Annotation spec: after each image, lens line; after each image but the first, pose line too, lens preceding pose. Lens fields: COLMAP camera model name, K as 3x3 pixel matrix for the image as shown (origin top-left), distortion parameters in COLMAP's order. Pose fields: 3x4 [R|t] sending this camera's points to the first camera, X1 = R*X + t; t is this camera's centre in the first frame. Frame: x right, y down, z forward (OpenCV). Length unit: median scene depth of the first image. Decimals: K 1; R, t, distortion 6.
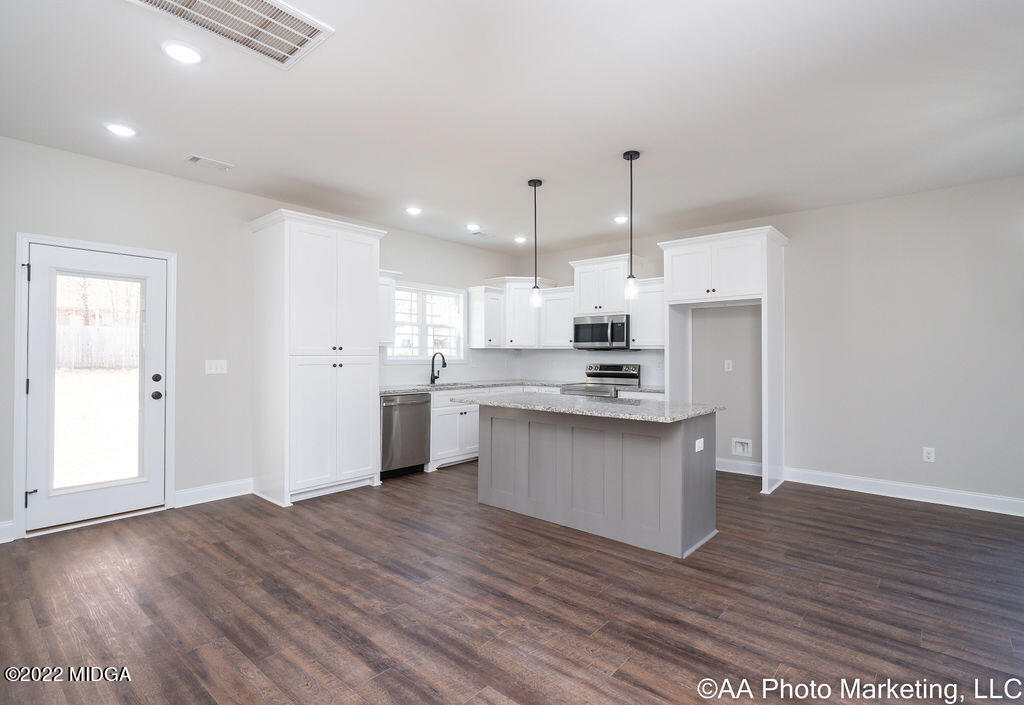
lens RADIAL K [[482.3, 0, 530.4], [0, 482.3, 352.3], [0, 0, 1]] dist [-0.009206, -0.000102]
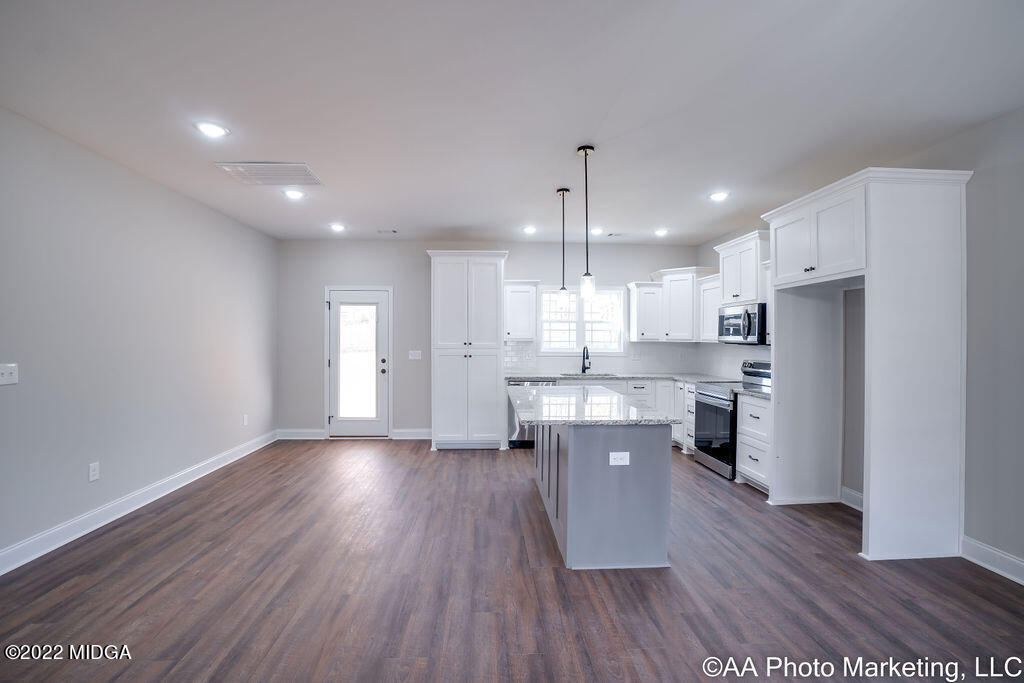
lens RADIAL K [[448.3, 0, 513.1], [0, 448.3, 339.9], [0, 0, 1]] dist [-0.044771, 0.008951]
pose [[0.690113, 0.000658, -0.723701, 0.456872], [0.000591, 0.999999, 0.001473, -0.015722], [0.723701, -0.001444, 0.690112, 0.161288]]
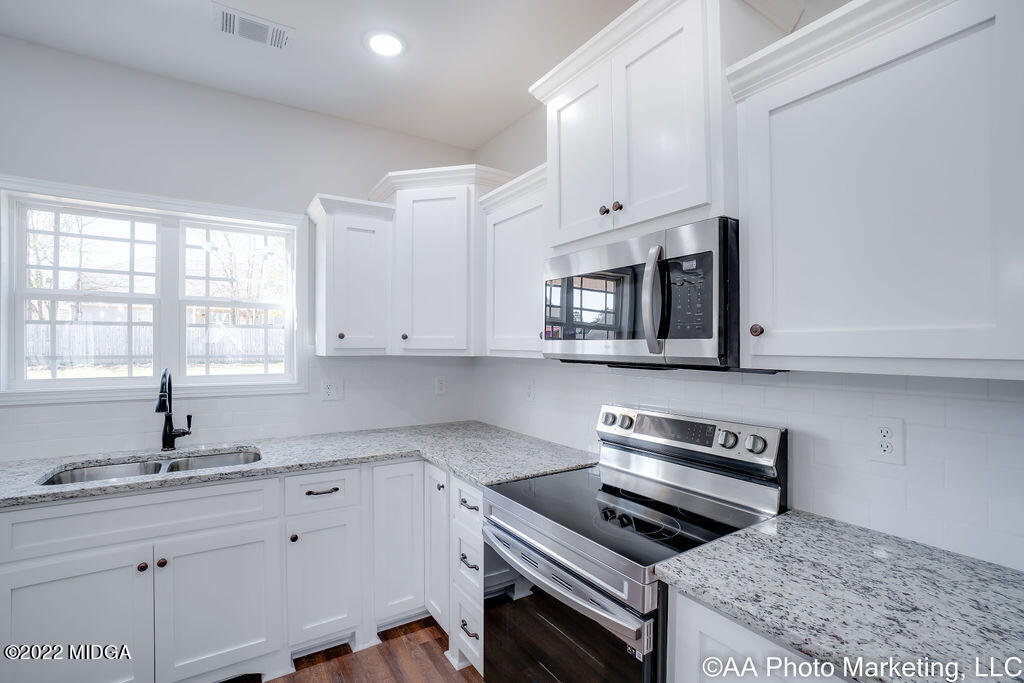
lens RADIAL K [[448.3, 0, 507.4], [0, 448.3, 352.2], [0, 0, 1]] dist [-0.044771, 0.008951]
pose [[0.955972, 0.001552, -0.293453, 0.163511], [0.001805, 0.999936, 0.011167, -0.017339], [0.293451, -0.011205, 0.955908, 0.770706]]
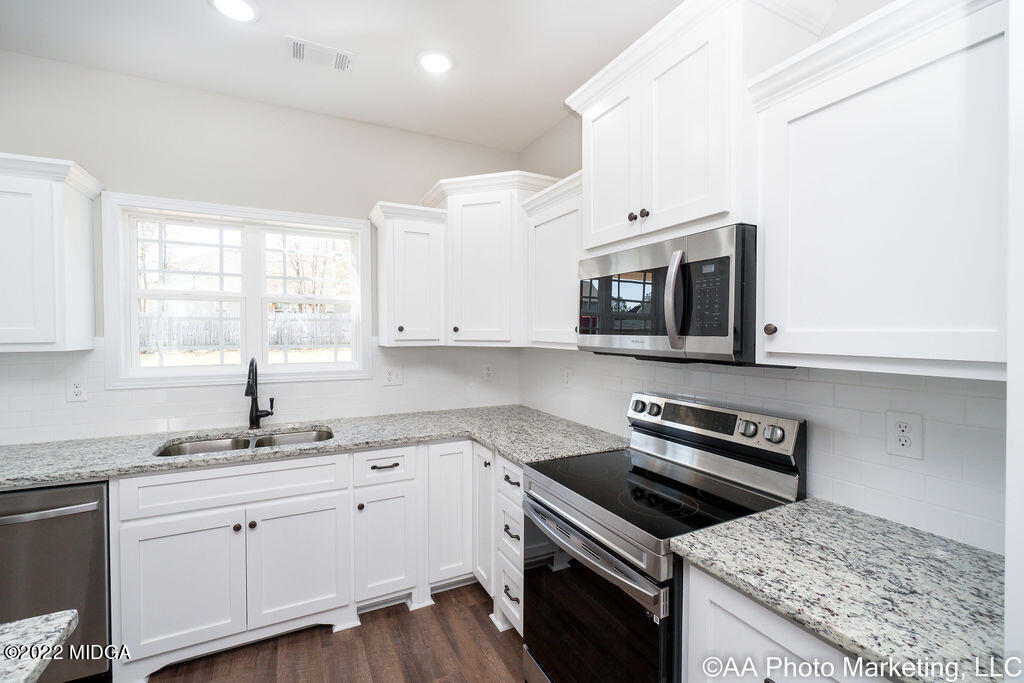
lens RADIAL K [[441.5, 0, 506.6], [0, 441.5, 341.6], [0, 0, 1]] dist [0.003783, -0.004293]
pose [[0.914889, 0.004654, -0.403679, 0.181752], [0.005403, 0.999703, 0.023772, -0.024541], [0.403670, -0.023930, 0.914592, 0.744687]]
